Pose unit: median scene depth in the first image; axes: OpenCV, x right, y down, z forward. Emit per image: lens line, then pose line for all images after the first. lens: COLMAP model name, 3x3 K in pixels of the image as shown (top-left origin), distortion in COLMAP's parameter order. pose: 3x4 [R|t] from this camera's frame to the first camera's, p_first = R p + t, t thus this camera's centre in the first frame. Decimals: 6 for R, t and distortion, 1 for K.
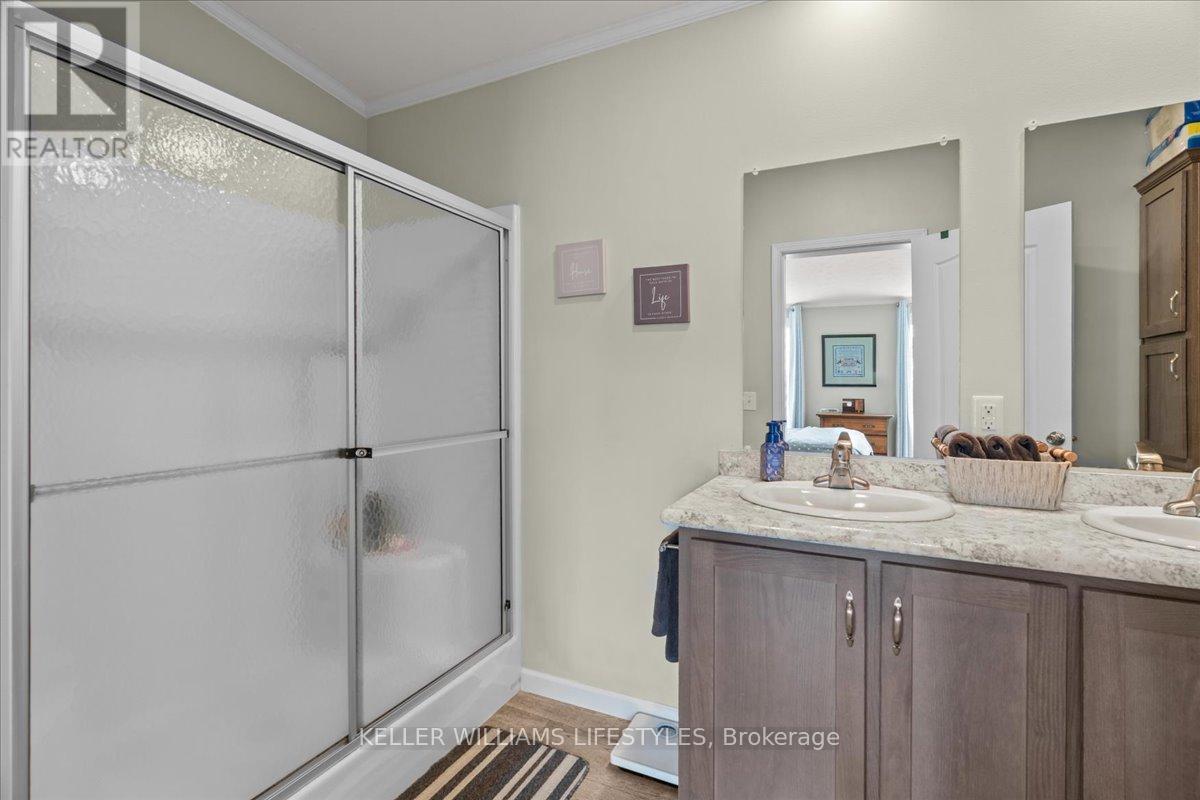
lens RADIAL K [[541.1, 0, 588.5], [0, 541.1, 386.6], [0, 0, 1]] dist [0.002702, 0.001327]
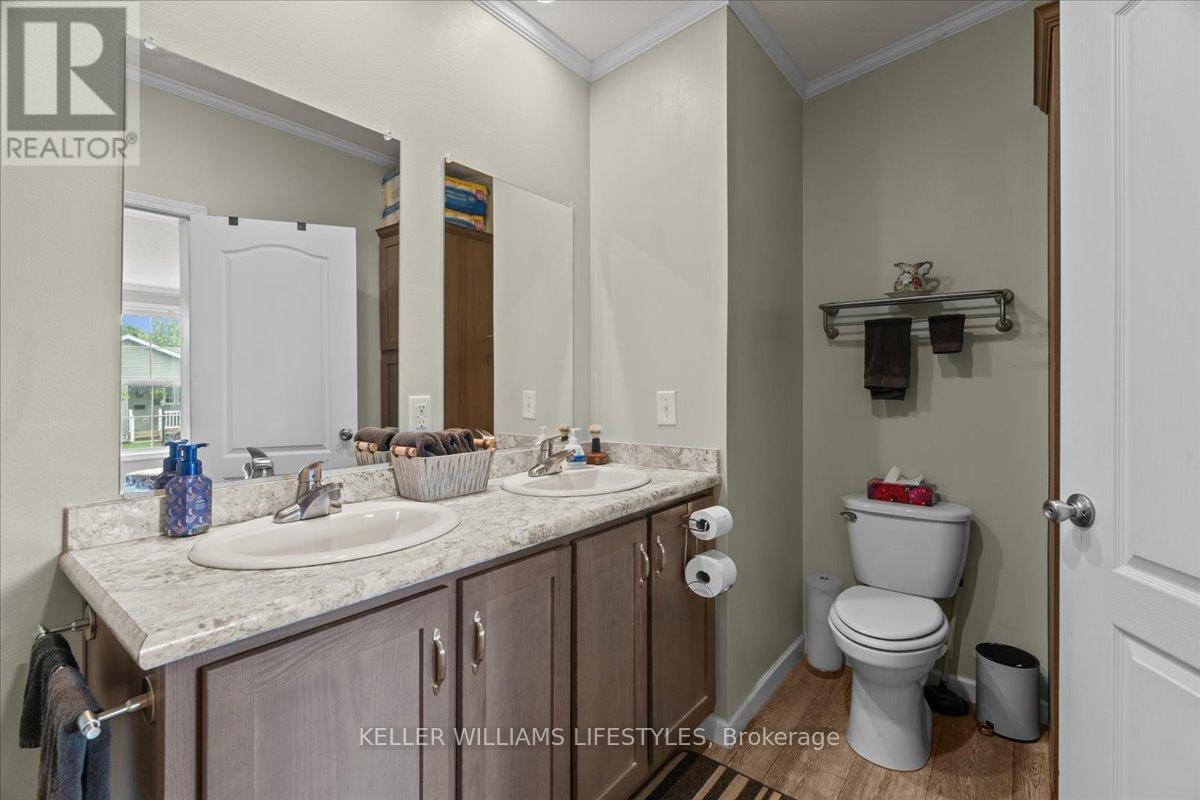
lens RADIAL K [[541.1, 0, 599.1], [0, 541.1, 390.5], [0, 0, 1]] dist [0.002702, 0.001327]
pose [[0.190059, -0.003908, 0.981765, -0.262403], [0.004868, 0.999984, 0.003039, 0.005044], [-0.981761, 0.004201, 0.190075, 0.522981]]
